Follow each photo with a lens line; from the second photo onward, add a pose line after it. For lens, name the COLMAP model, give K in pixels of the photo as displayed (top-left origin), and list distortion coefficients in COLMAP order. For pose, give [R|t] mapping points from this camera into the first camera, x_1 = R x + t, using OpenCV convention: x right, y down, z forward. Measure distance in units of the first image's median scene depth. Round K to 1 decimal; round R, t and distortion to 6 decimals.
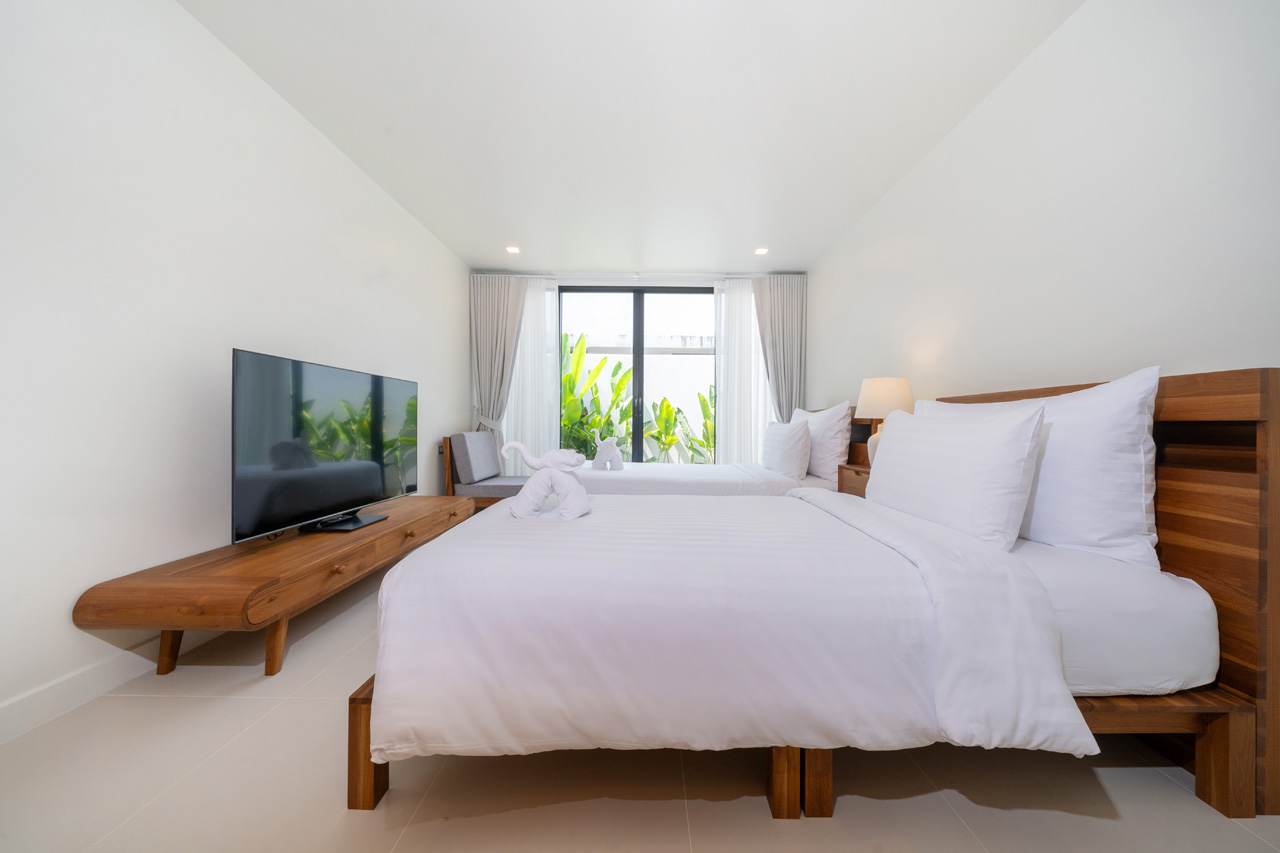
lens RADIAL K [[436.6, 0, 635.3], [0, 436.6, 429.1], [0, 0, 1]] dist [-0.001537, 0.000279]
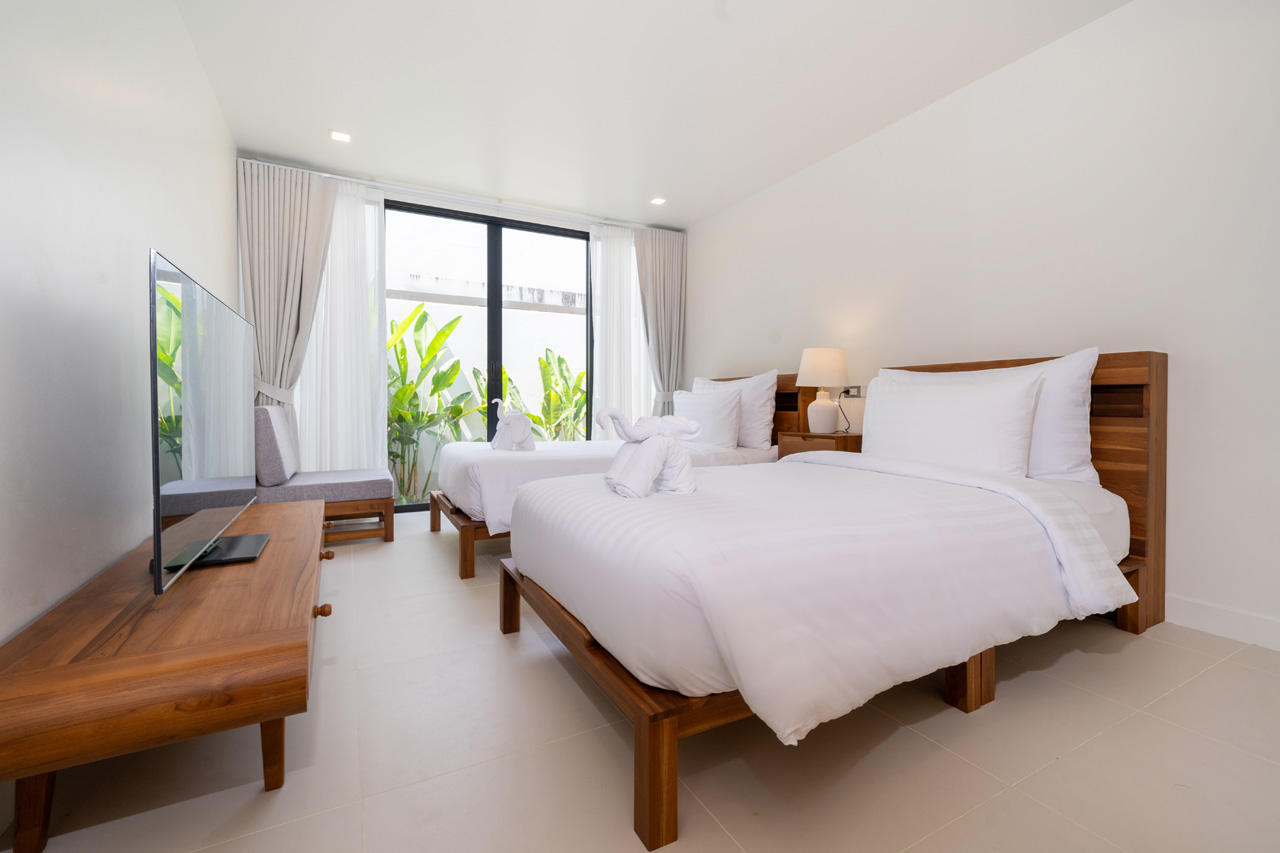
lens RADIAL K [[552.1, 0, 614.8], [0, 552.1, 414.6], [0, 0, 1]] dist [0.002281, -0.000369]
pose [[0.881563, -0.015867, 0.471799, -0.291655], [0.008600, 0.999809, 0.017554, 0.009188], [-0.471988, -0.011418, 0.881531, 0.031904]]
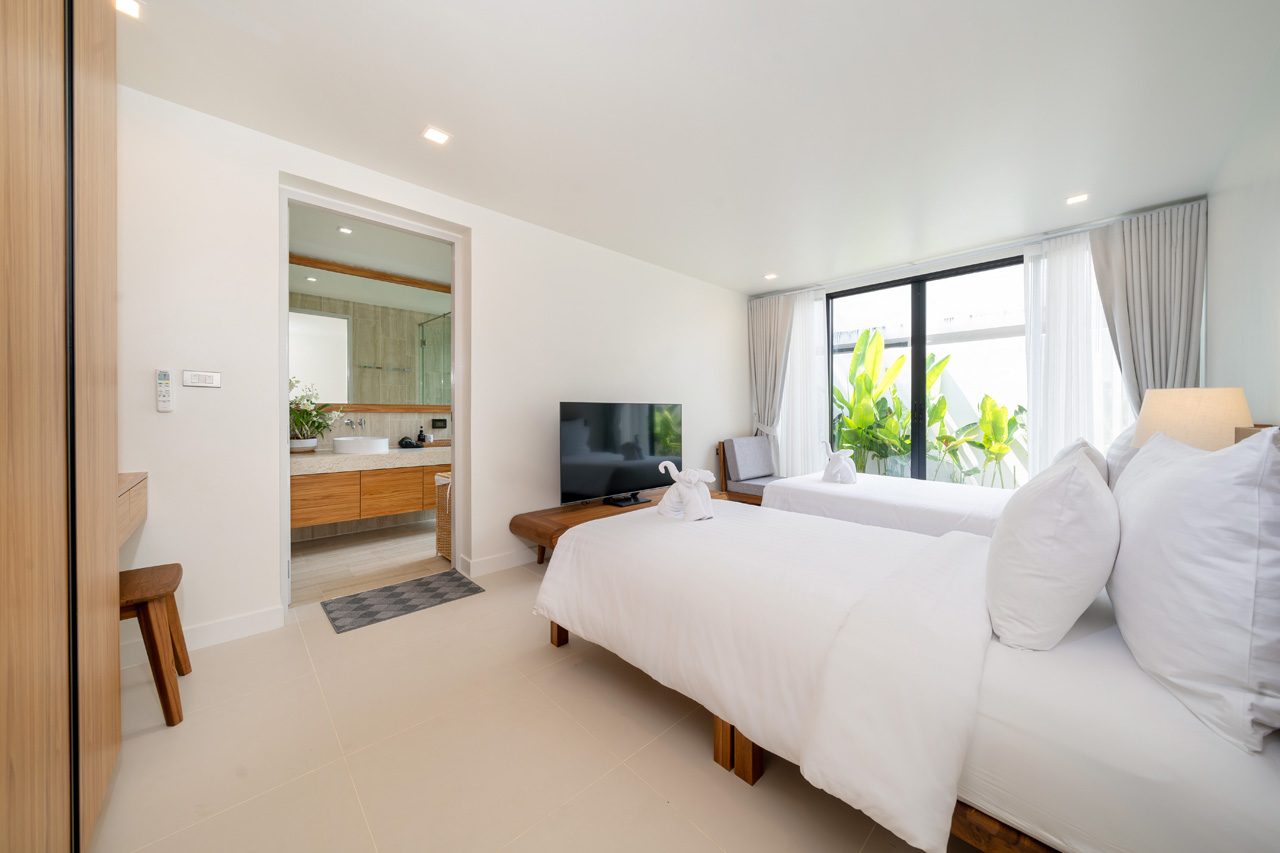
lens RADIAL K [[436.6, 0, 633.8], [0, 436.6, 420.7], [0, 0, 1]] dist [-0.001537, 0.000279]
pose [[0.682951, -0.002574, -0.730459, 0.275822], [0.007286, 0.999968, 0.003289, -0.042881], [0.730427, -0.007568, 0.682948, -0.025357]]
